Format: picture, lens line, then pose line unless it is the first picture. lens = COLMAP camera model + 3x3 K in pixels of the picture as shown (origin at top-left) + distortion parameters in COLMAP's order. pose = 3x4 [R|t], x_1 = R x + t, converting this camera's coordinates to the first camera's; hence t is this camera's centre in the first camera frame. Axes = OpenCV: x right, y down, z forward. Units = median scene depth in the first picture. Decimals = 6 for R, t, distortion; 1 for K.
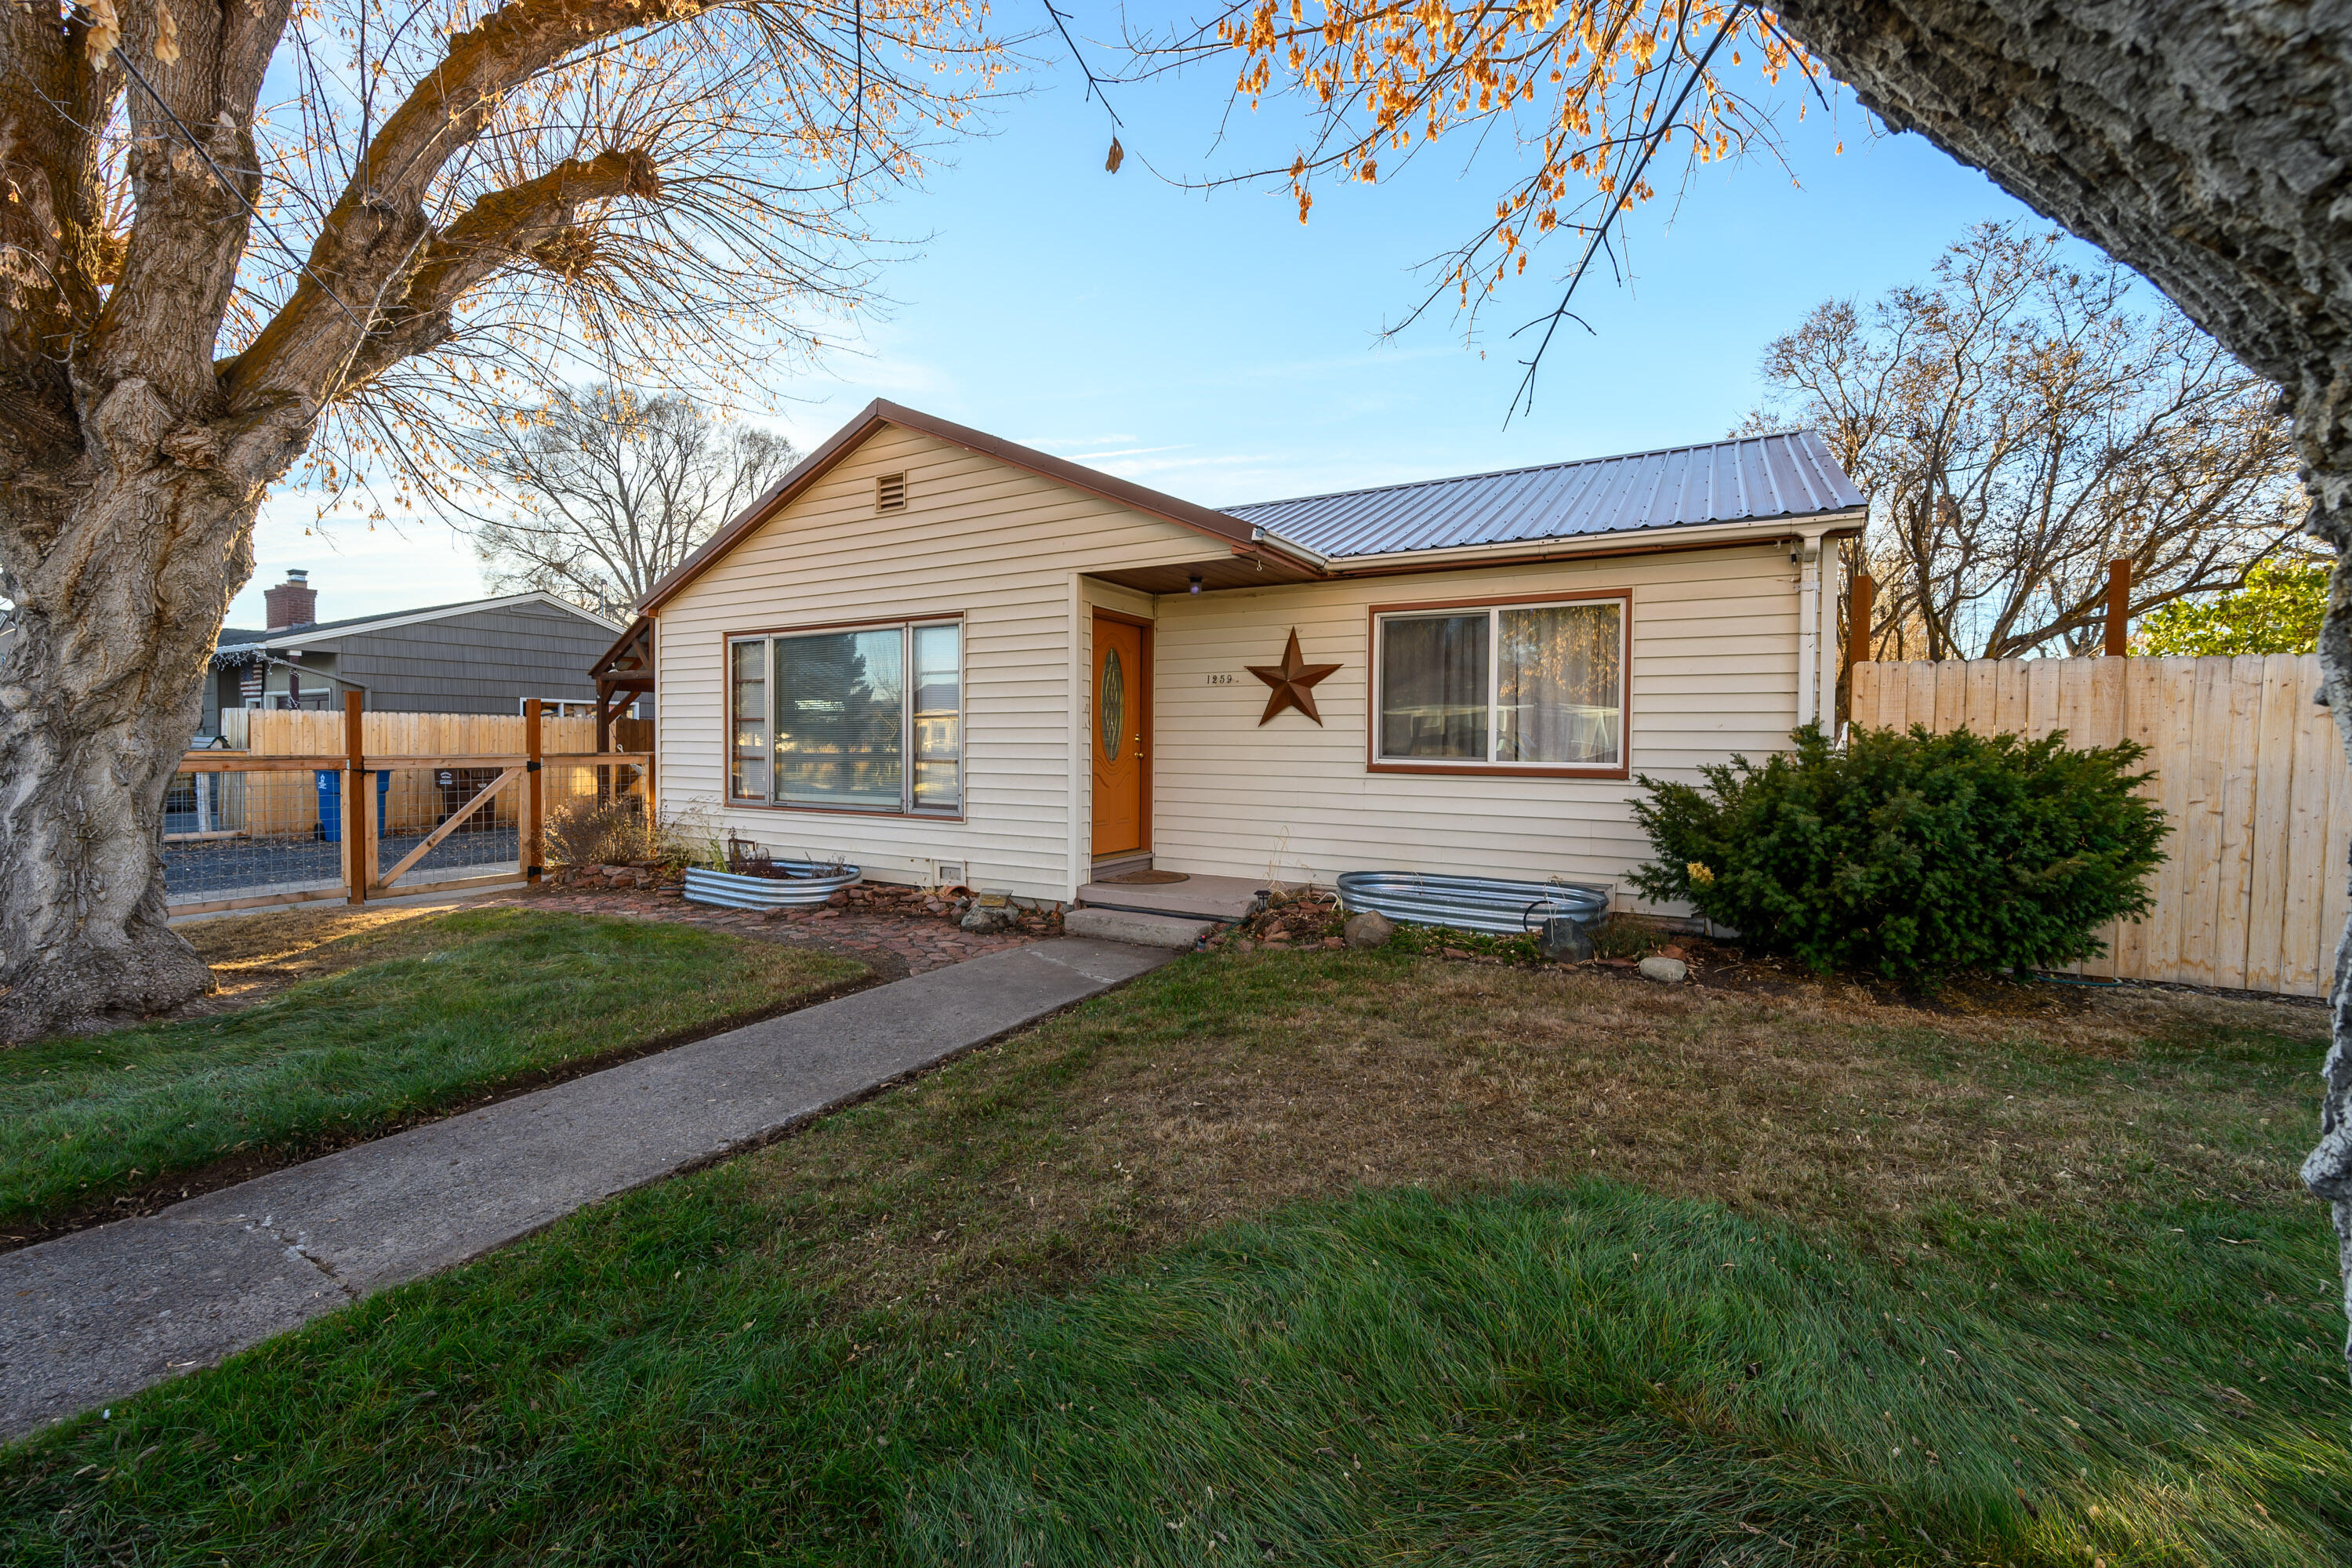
lens RADIAL K [[940.8, 0, 1178.5], [0, 940.8, 771.2], [0, 0, 1]] dist [-0.002247, 0.000080]
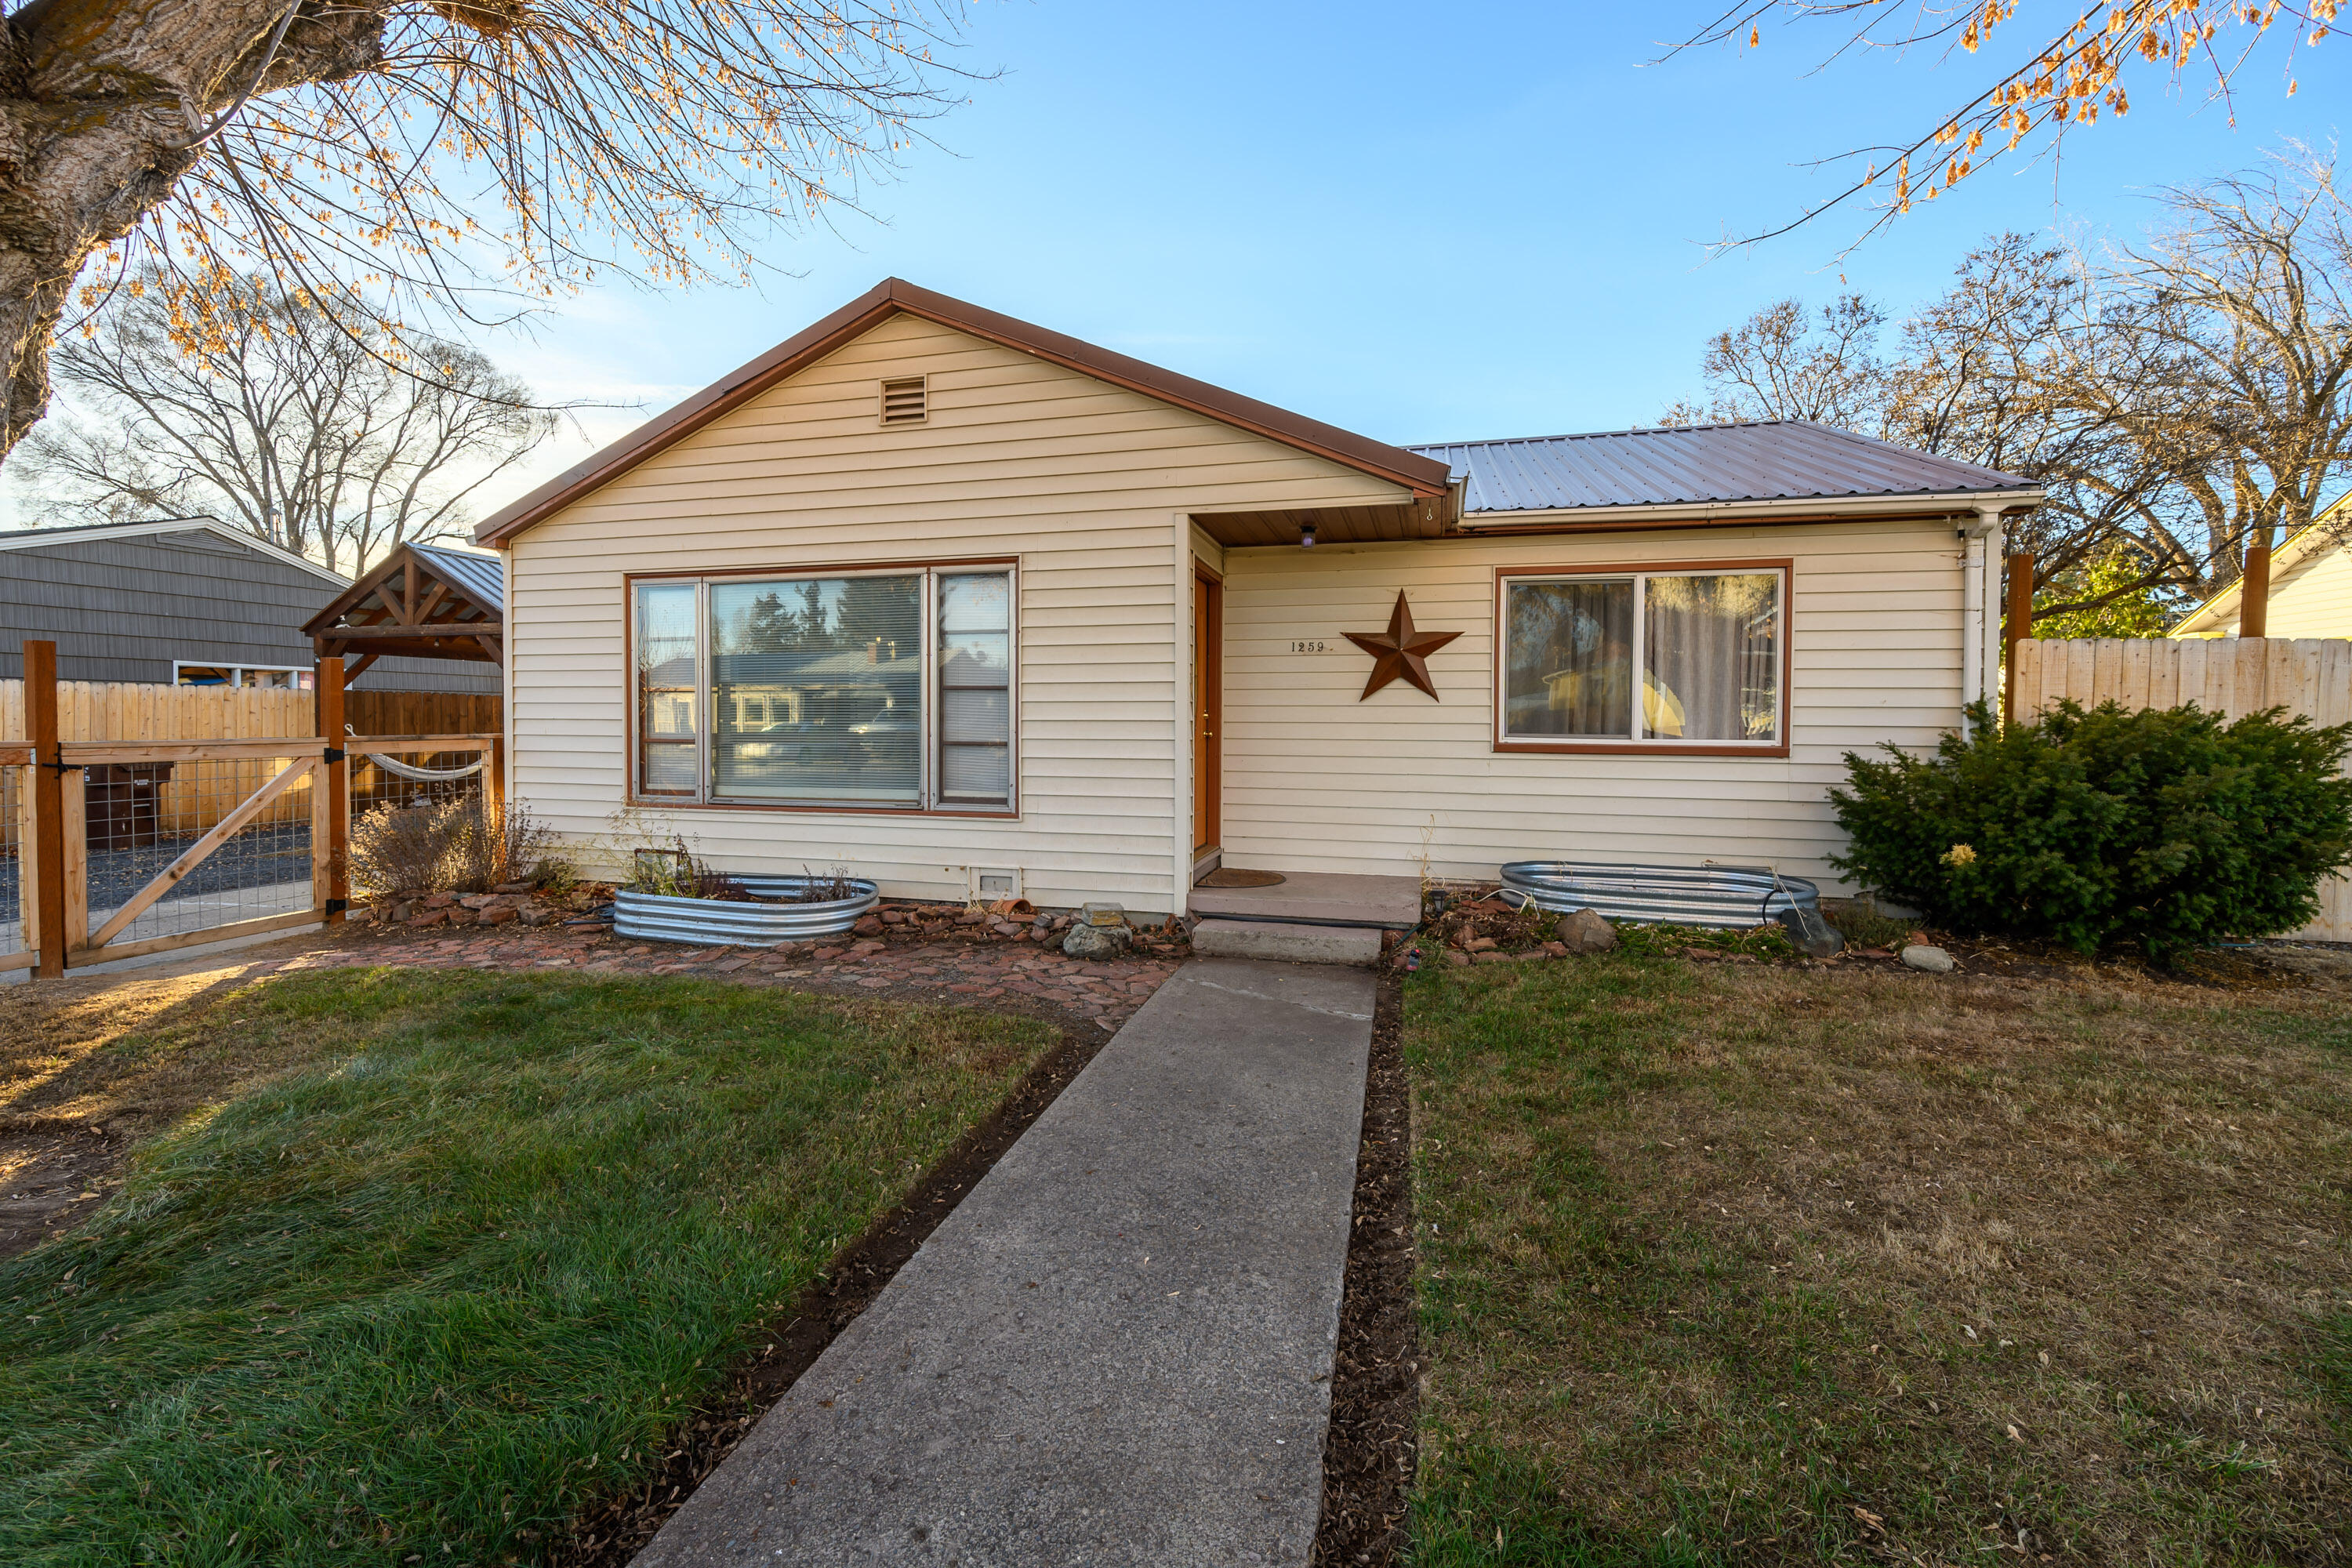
lens RADIAL K [[940.8, 0, 1149.3], [0, 940.8, 749.8], [0, 0, 1]] dist [-0.002247, 0.000080]
pose [[0.965309, -0.009384, 0.260942, -0.364052], [0.009198, 0.999956, 0.001934, -0.006184], [-0.260949, 0.000533, 0.965353, 0.219405]]
